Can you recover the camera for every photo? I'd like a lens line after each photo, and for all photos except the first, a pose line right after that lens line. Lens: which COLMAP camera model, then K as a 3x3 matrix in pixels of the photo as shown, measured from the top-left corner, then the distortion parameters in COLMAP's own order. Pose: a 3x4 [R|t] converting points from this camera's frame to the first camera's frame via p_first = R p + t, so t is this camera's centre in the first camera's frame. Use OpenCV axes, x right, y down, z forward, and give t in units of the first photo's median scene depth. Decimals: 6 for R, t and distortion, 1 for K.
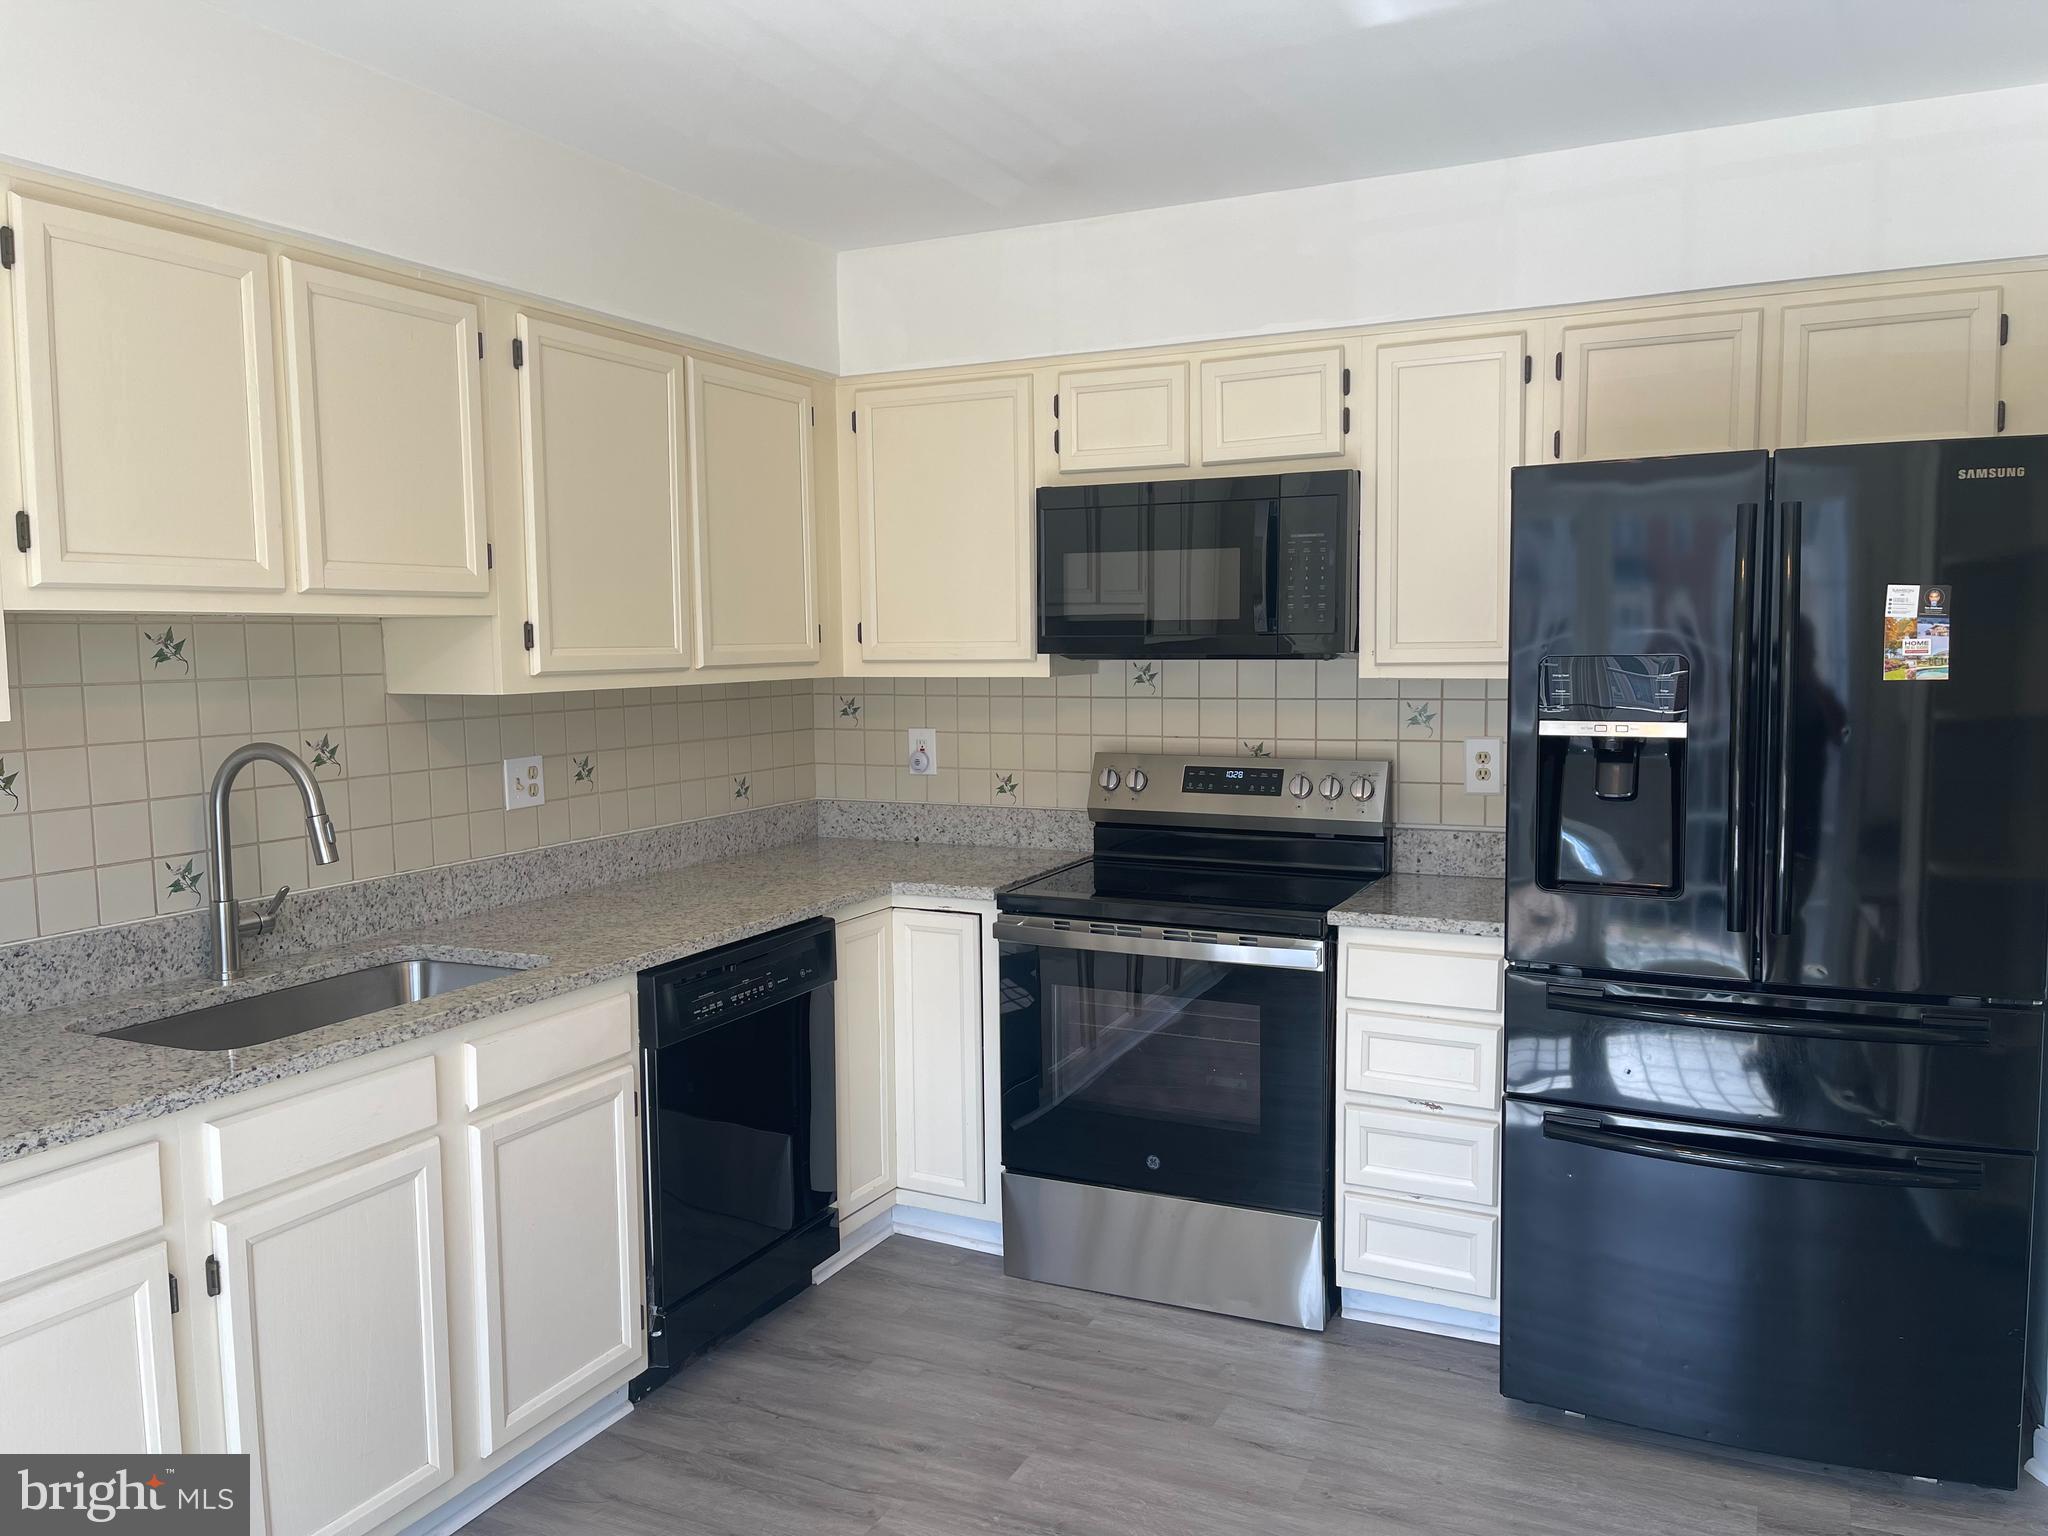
lens RADIAL K [[1563.0, 0, 1024.0], [0, 1563.0, 768.0], [0, 0, 1]] dist [0.080496, -0.101429]
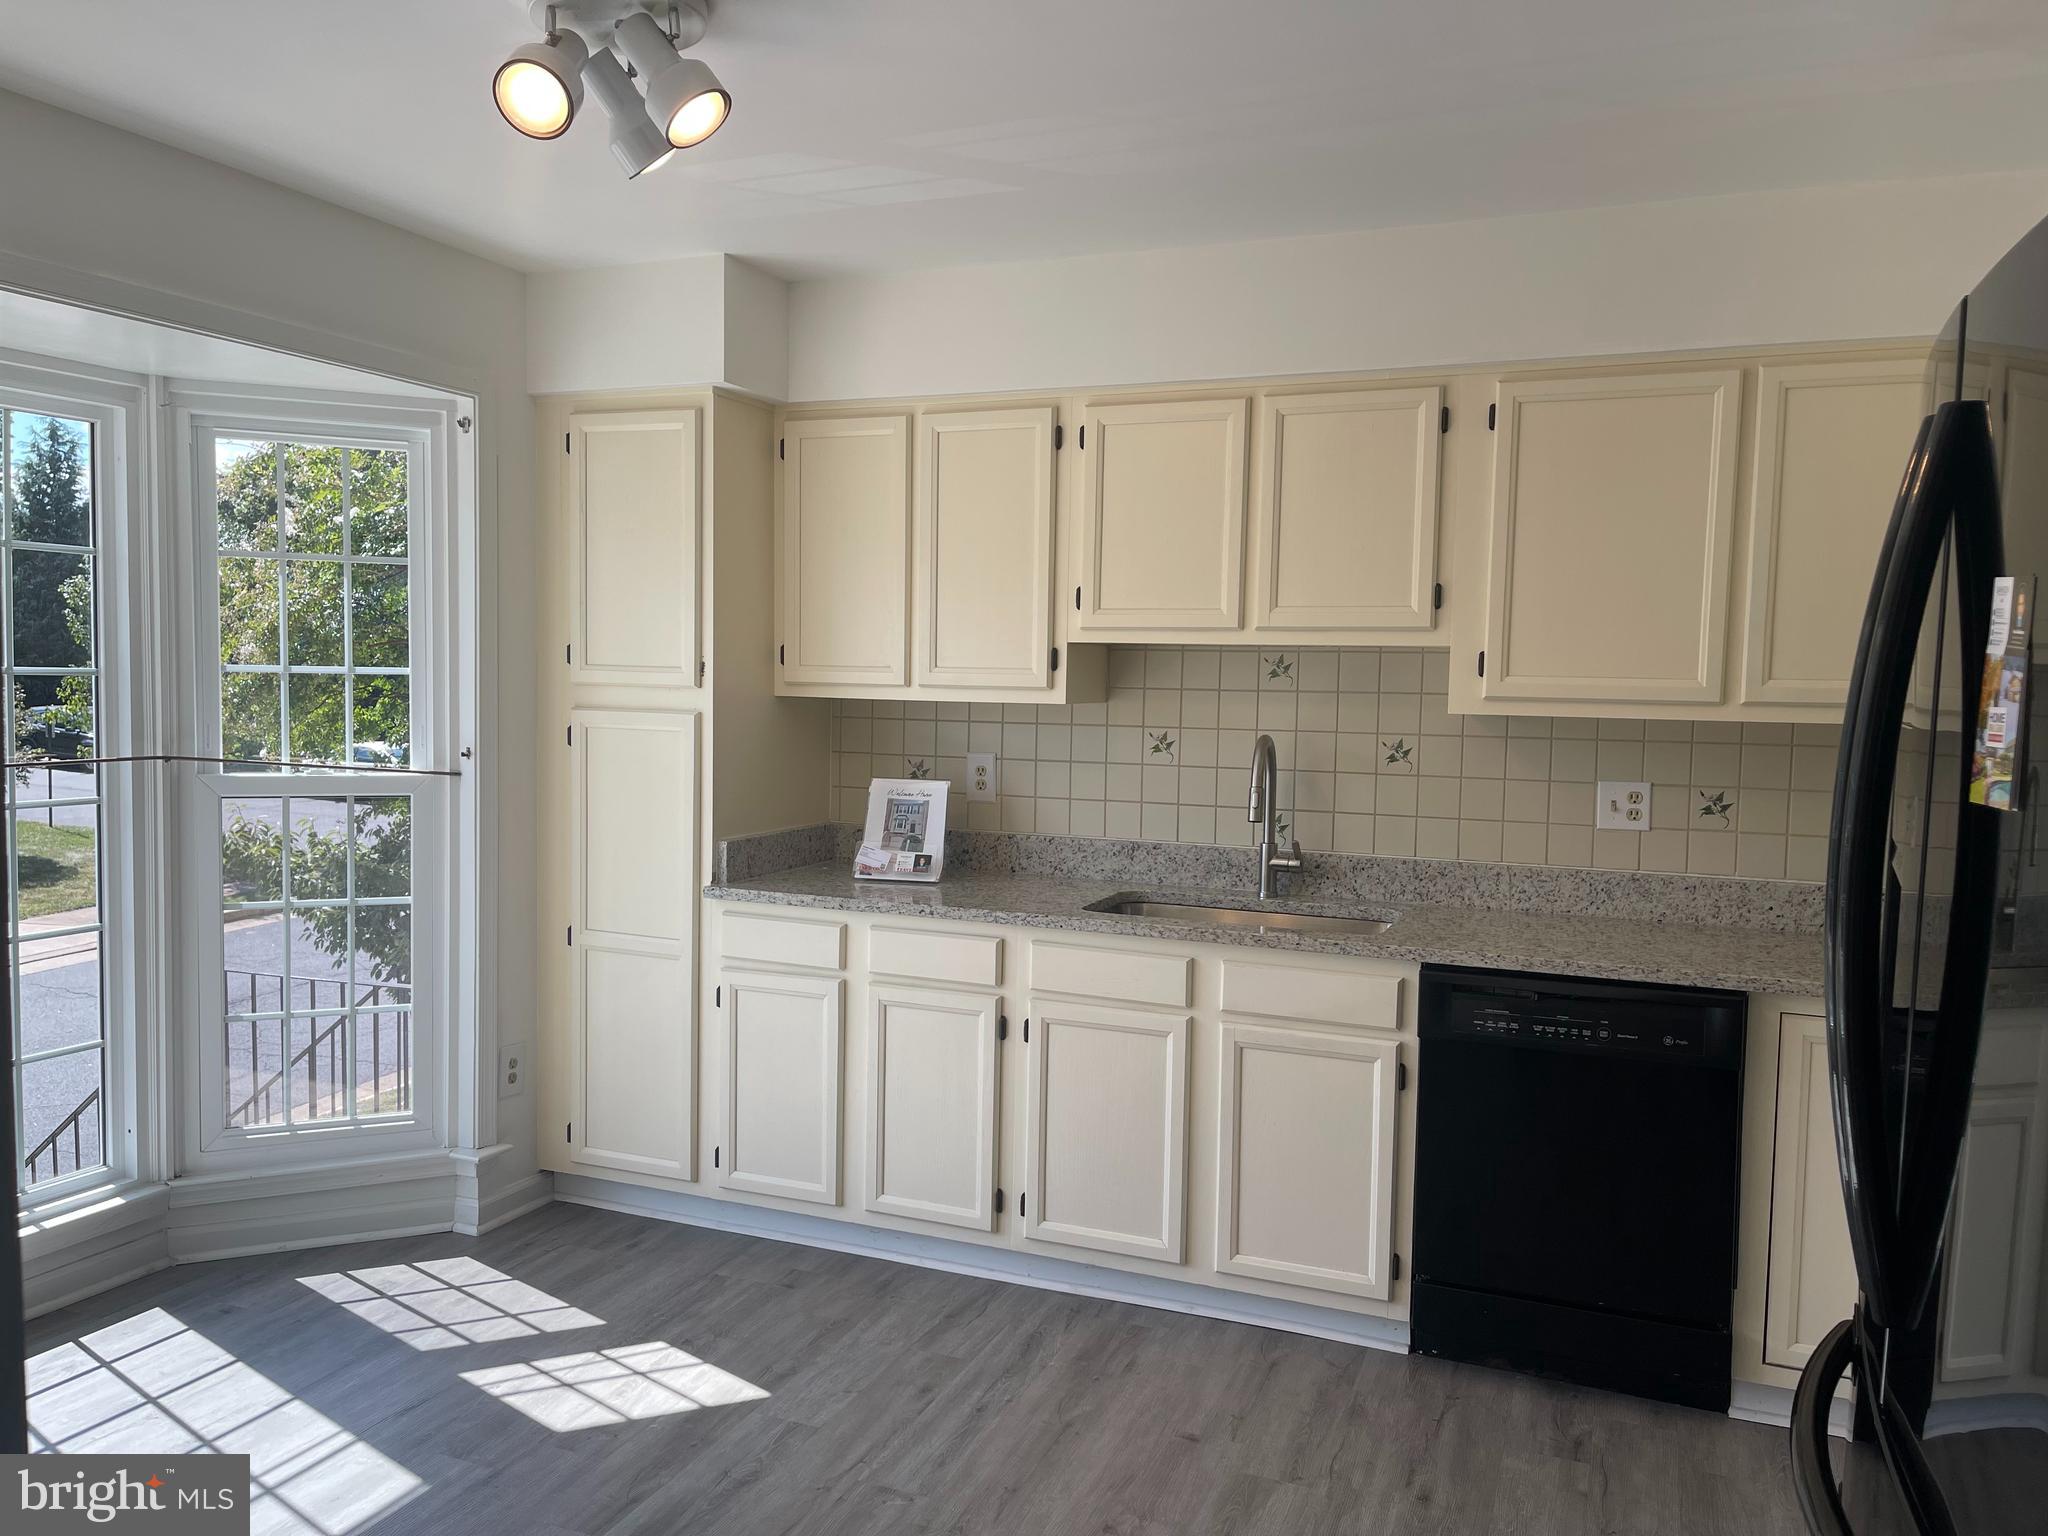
lens RADIAL K [[1563.0, 0, 1024.0], [0, 1563.0, 768.0], [0, 0, 1]] dist [0.080496, -0.101429]
pose [[0.055910, 0.079084, -0.995299, 0.801086], [-0.104051, 0.991892, 0.072969, -0.058036], [0.992999, 0.099482, 0.063686, 0.606259]]
